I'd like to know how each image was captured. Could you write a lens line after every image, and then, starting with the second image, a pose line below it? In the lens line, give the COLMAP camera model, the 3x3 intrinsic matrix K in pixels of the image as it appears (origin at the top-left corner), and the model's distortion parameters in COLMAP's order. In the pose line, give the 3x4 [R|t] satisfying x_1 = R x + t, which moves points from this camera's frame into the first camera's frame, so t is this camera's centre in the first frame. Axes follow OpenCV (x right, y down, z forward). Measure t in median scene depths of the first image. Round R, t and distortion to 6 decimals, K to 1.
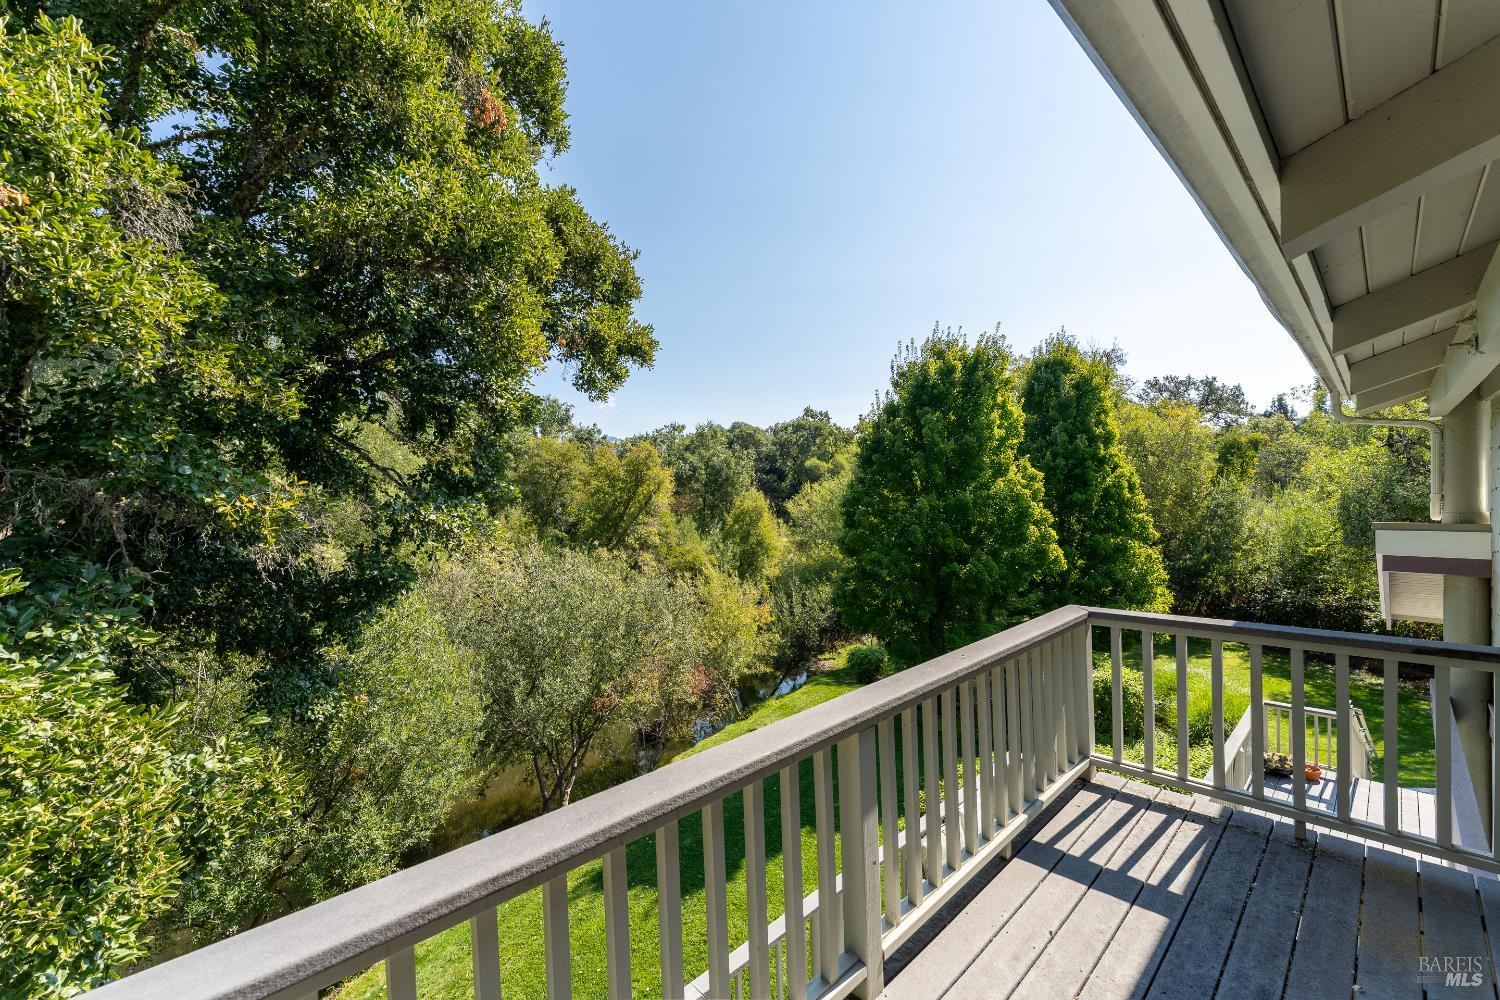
lens RADIAL K [[606.1, 0, 738.8], [0, 606.1, 480.9], [0, 0, 1]] dist [-0.005988, 0.000202]
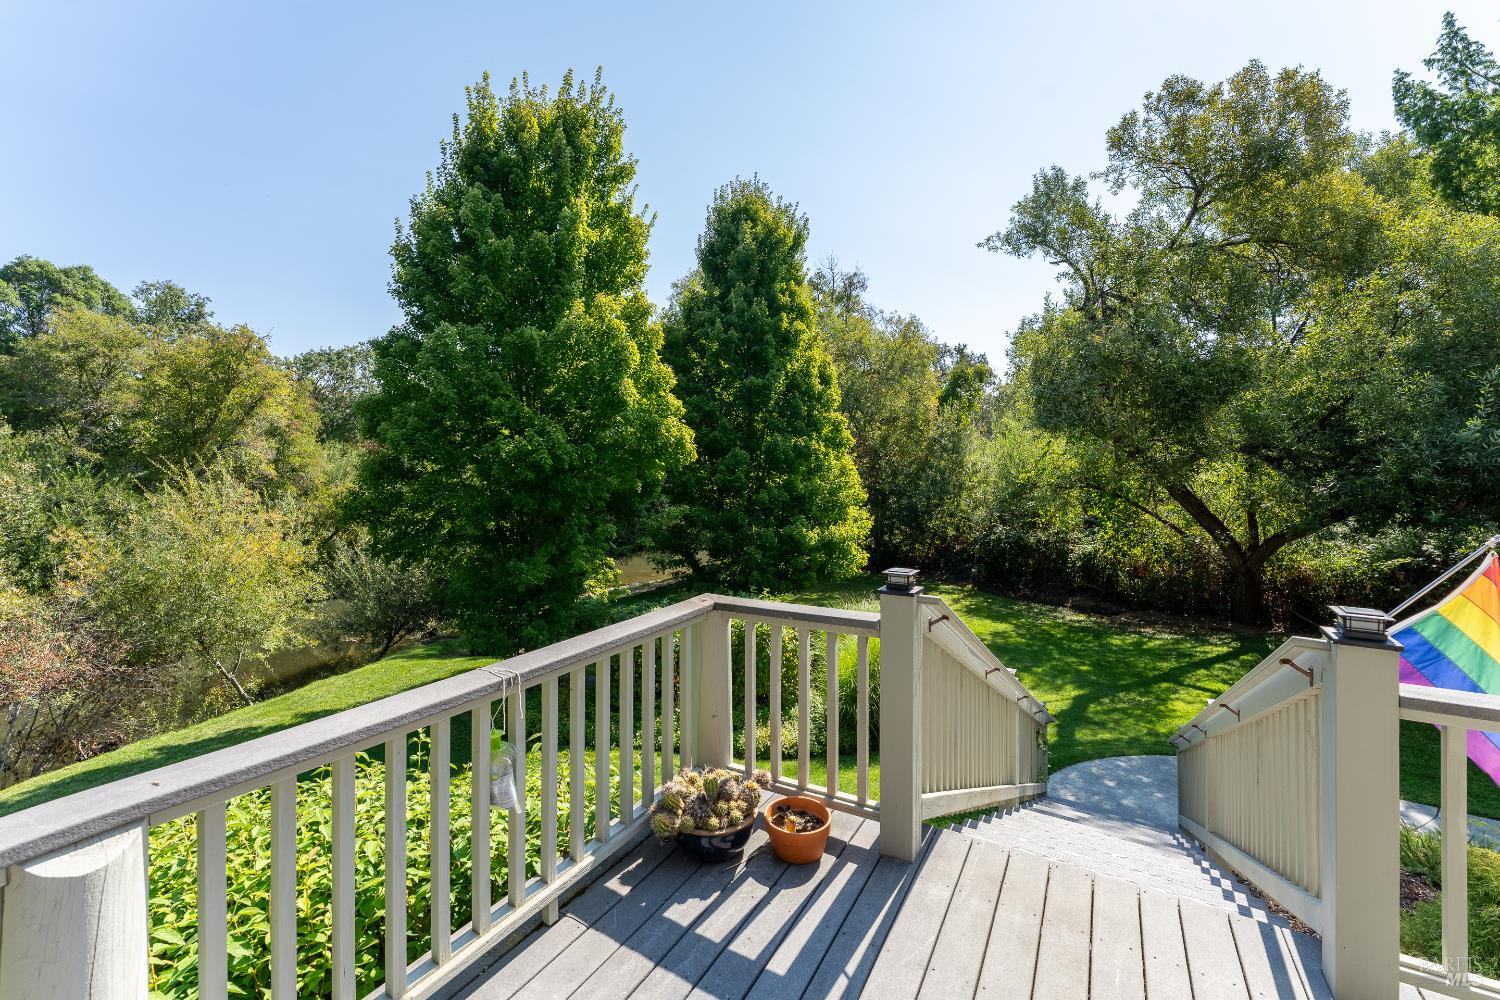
lens RADIAL K [[606.1, 0, 739.6], [0, 606.1, 440.7], [0, 0, 1]] dist [-0.005988, 0.000202]
pose [[0.958573, 0.040357, 0.281973, 0.323266], [-0.031491, 0.998859, -0.035907, 0.120053], [-0.283100, 0.025540, 0.958750, 0.281870]]
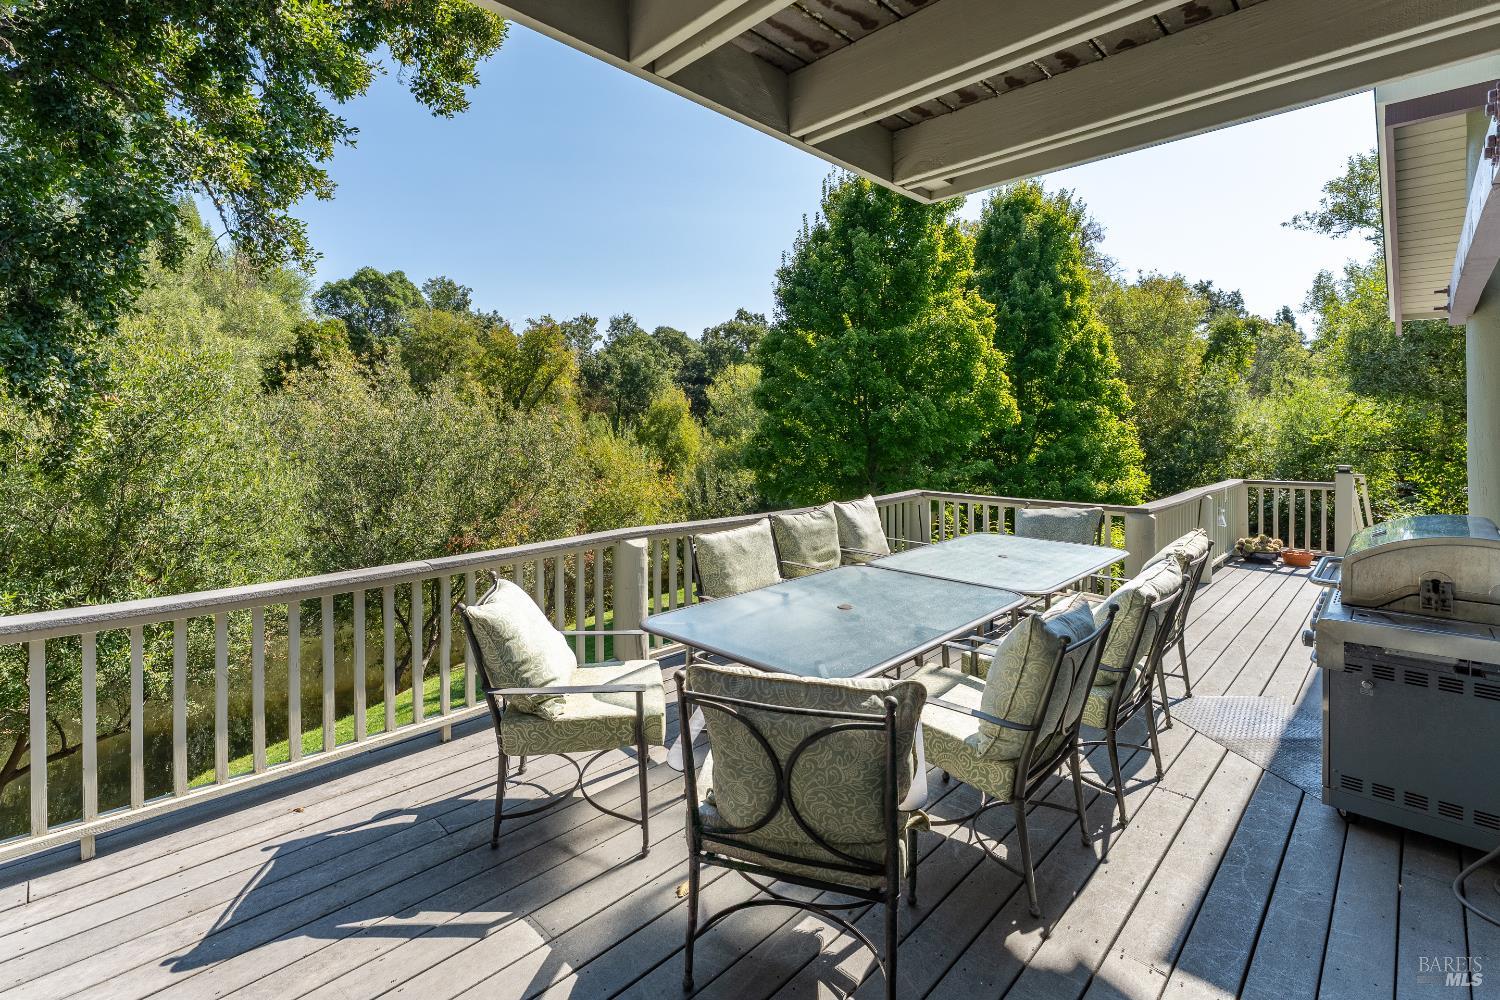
lens RADIAL K [[683.9, 0, 665.7], [0, 683.9, 413.0], [0, 0, 1]] dist [0.002829, -0.001263]
pose [[0.999618, 0.027092, -0.005538, 0.040765], [-0.027136, 0.999599, -0.008087, 0.125168], [0.005316, 0.008234, 0.999952, 0.031430]]
